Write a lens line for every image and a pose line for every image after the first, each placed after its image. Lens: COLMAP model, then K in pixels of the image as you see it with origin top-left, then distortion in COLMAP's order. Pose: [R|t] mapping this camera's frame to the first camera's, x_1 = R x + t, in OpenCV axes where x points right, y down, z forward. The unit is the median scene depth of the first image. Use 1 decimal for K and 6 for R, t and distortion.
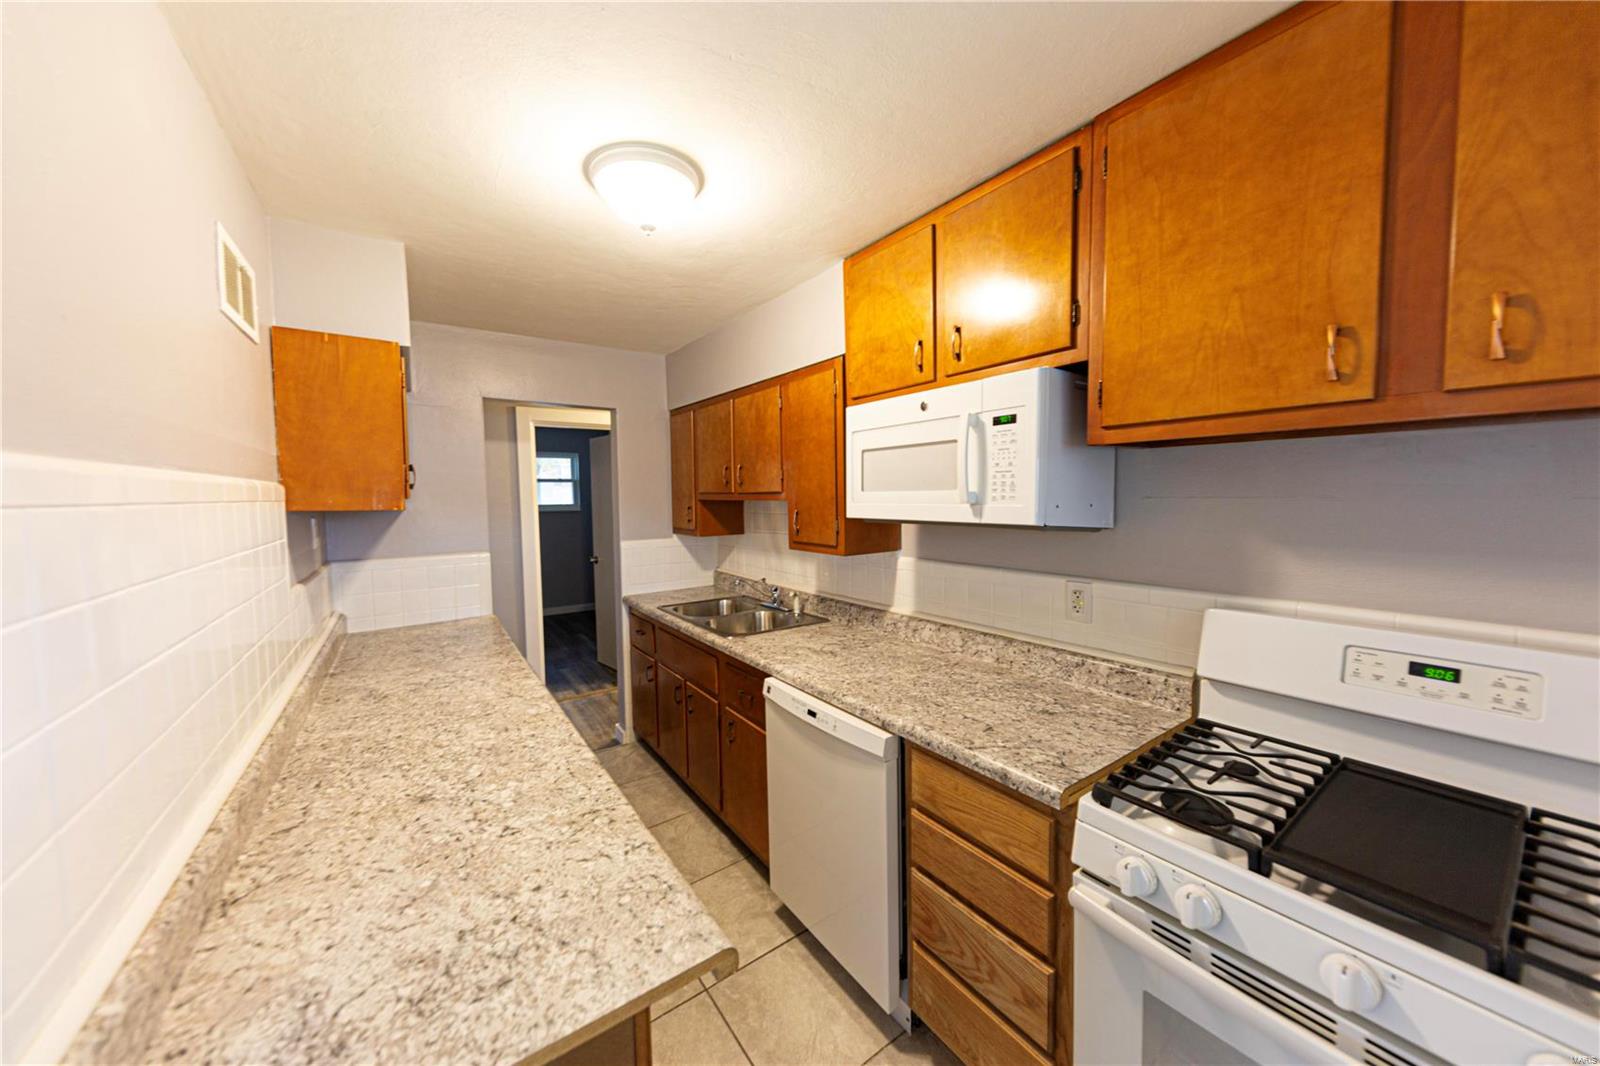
lens RADIAL K [[571.1, 0, 800.0], [0, 571.1, 533.0], [0, 0, 1]] dist [0.000104, -0.000038]
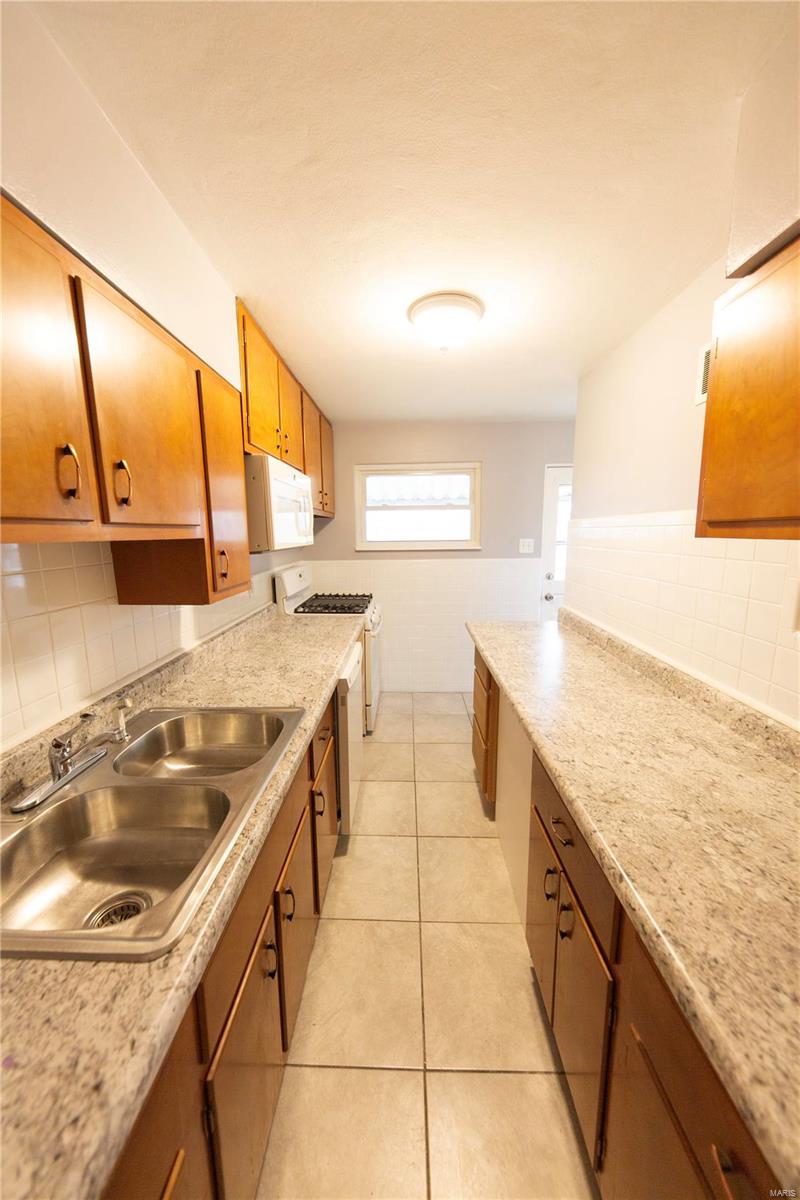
lens RADIAL K [[428.3, 0, 400.0], [0, 428.3, 600.0], [0, 0, 1]] dist [0.000104, -0.000038]
pose [[-0.818489, -0.071244, 0.570088, -0.631199], [0.055142, 0.977959, 0.201385, -0.088283], [-0.571870, 0.196267, -0.796520, 1.531343]]
